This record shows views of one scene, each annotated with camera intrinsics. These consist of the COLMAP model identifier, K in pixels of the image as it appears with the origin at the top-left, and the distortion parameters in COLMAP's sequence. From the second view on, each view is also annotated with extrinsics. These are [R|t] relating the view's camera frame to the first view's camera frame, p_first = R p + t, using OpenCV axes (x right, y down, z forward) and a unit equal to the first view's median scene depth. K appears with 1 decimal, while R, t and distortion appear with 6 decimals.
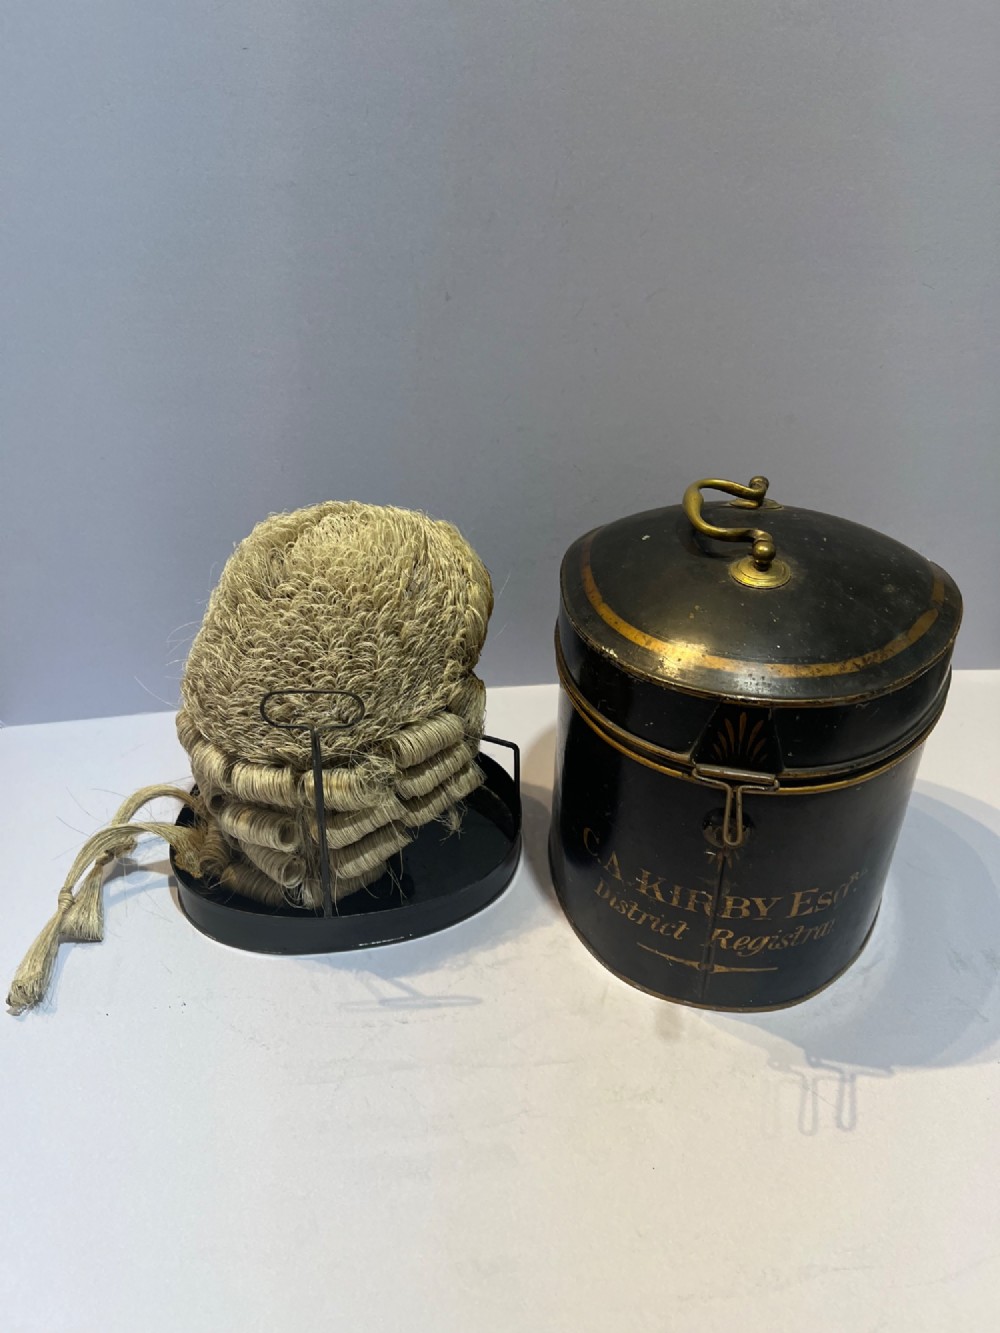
lens RADIAL K [[1102.7, 0, 499.7], [0, 1102.7, 639.3], [0, 0, 1]] dist [0.028200, -0.039299]
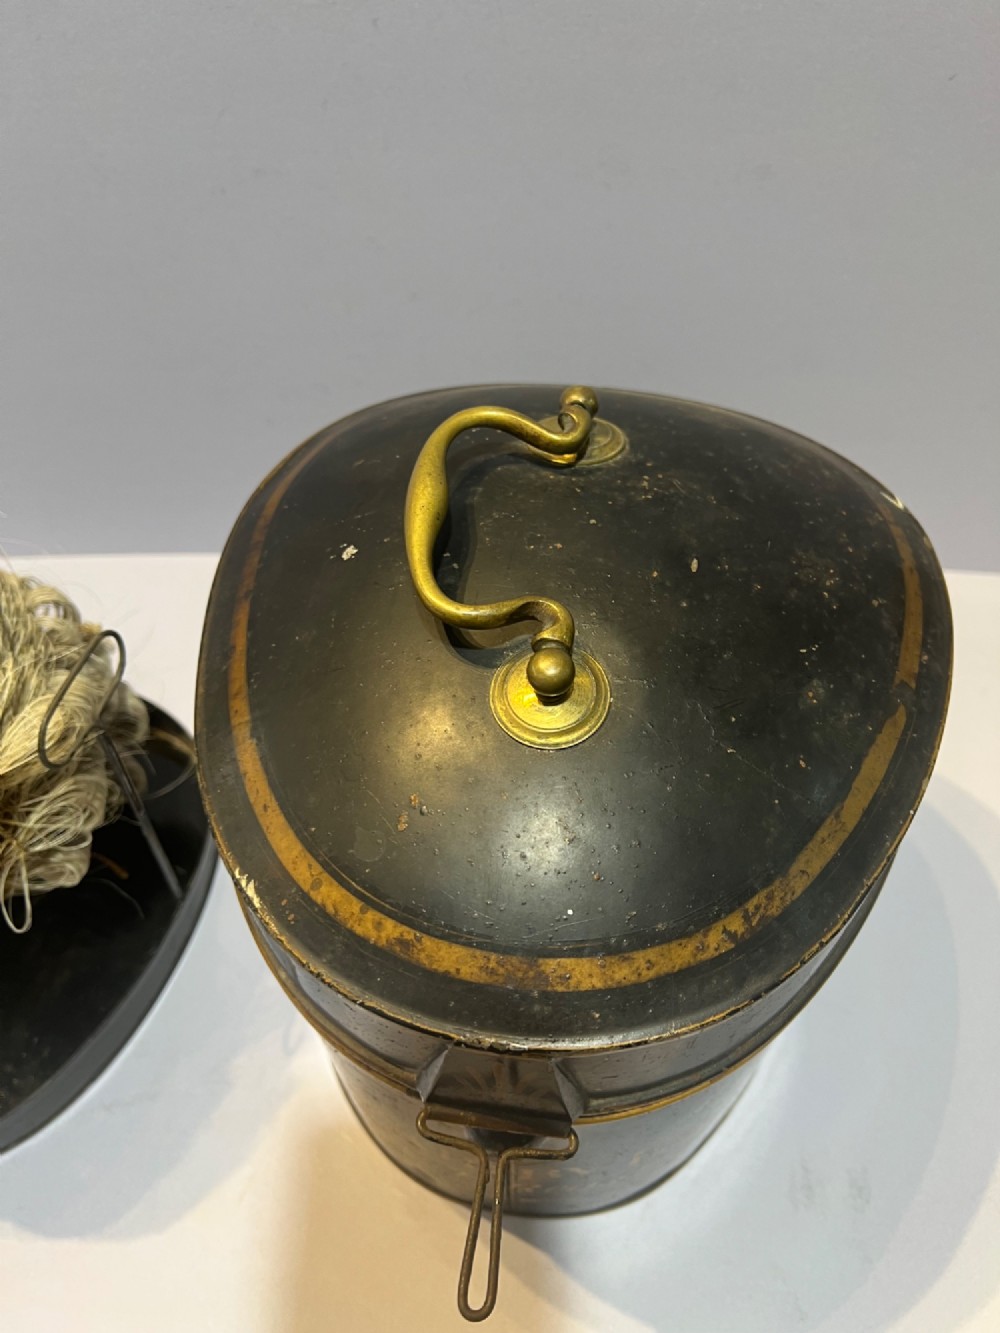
lens RADIAL K [[1089.5, 0, 541.2], [0, 1089.5, 648.2], [0, 0, 1]] dist [-0.031715, 0.042088]
pose [[0.996412, -0.074451, 0.040263, 0.209335], [0.051140, 0.908599, 0.414526, -0.268932], [-0.067445, -0.410980, 0.909146, 0.565049]]
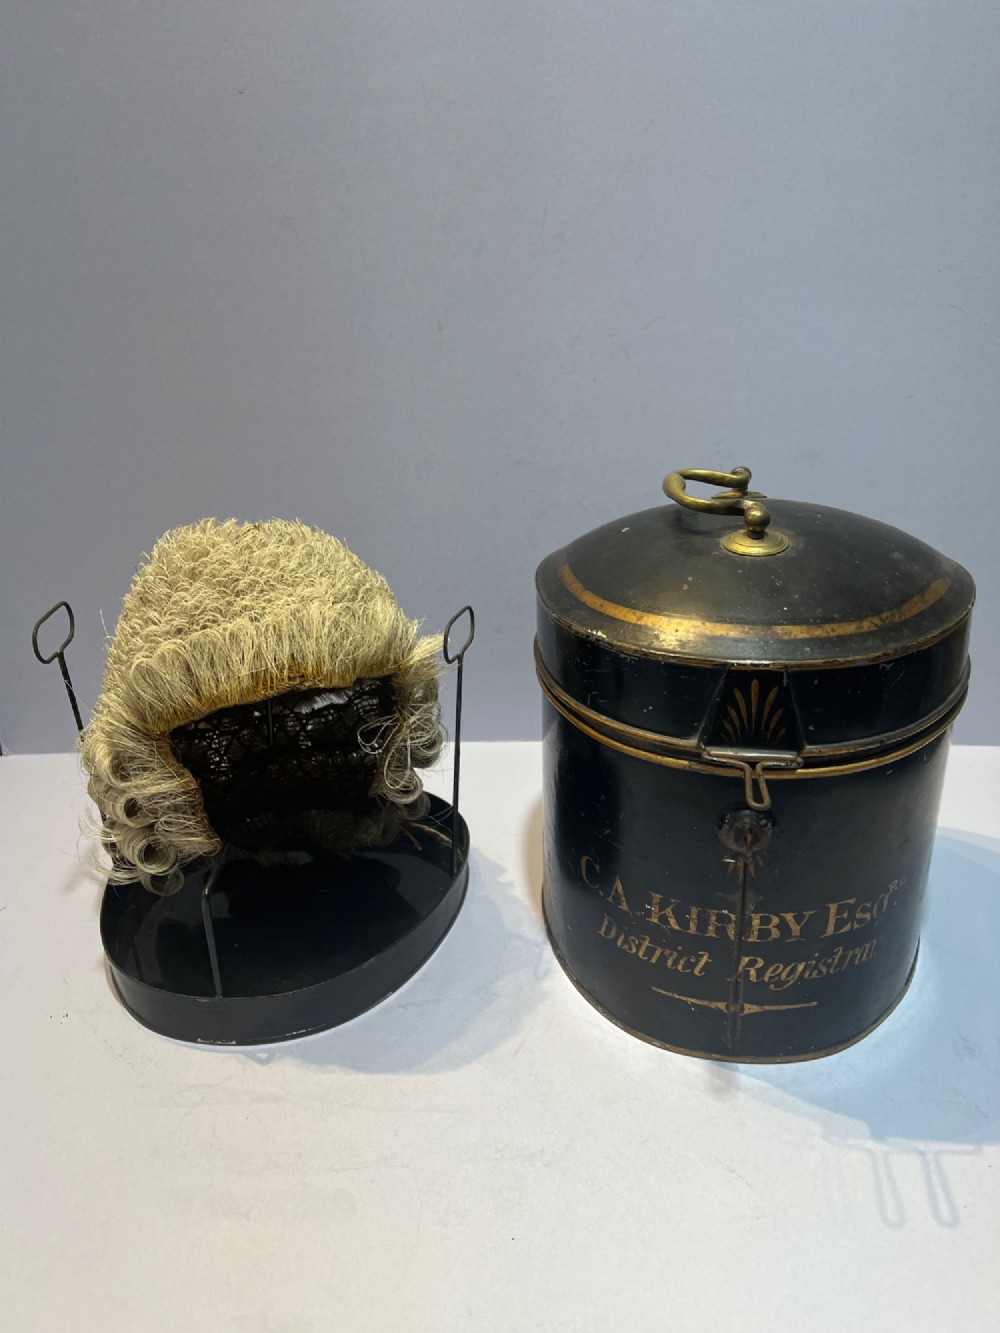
lens RADIAL K [[1102.7, 0, 508.4], [0, 1102.7, 639.2], [0, 0, 1]] dist [0.028200, -0.039299]
pose [[0.997595, -0.055361, 0.041710, -0.008502], [0.061124, 0.986375, -0.152733, 0.140018], [-0.032686, 0.154915, 0.987387, 0.119382]]
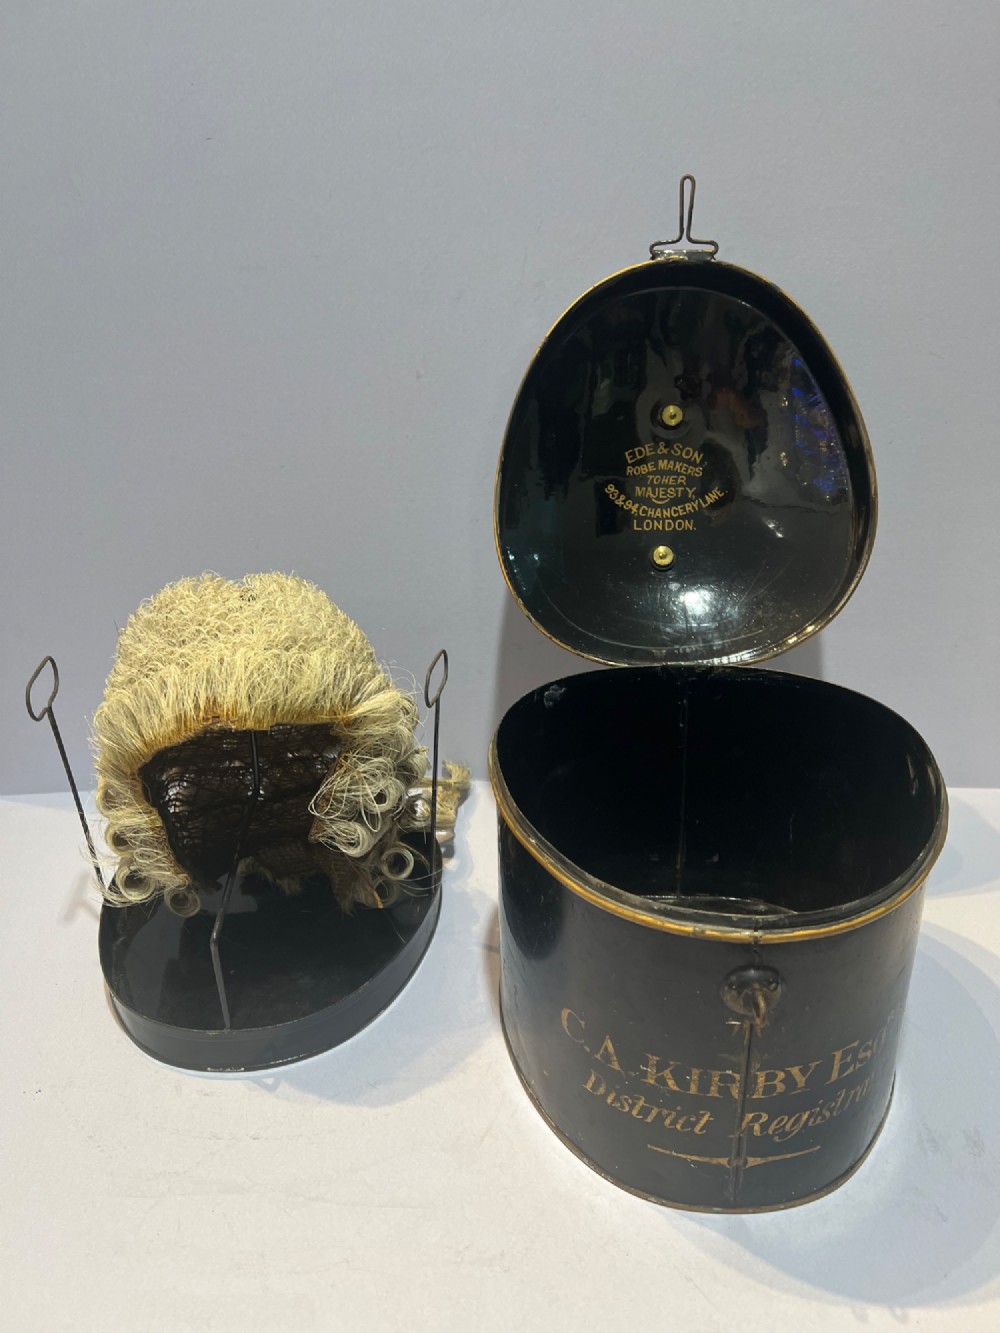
lens RADIAL K [[1085.2, 0, 498.2], [0, 1085.2, 635.3], [0, 0, 1]] dist [0.032535, -0.037231]
pose [[0.978891, -0.116456, 0.167962, -0.075916], [0.133716, 0.986420, -0.095372, -0.031182], [-0.154574, 0.115818, 0.981169, 0.208672]]
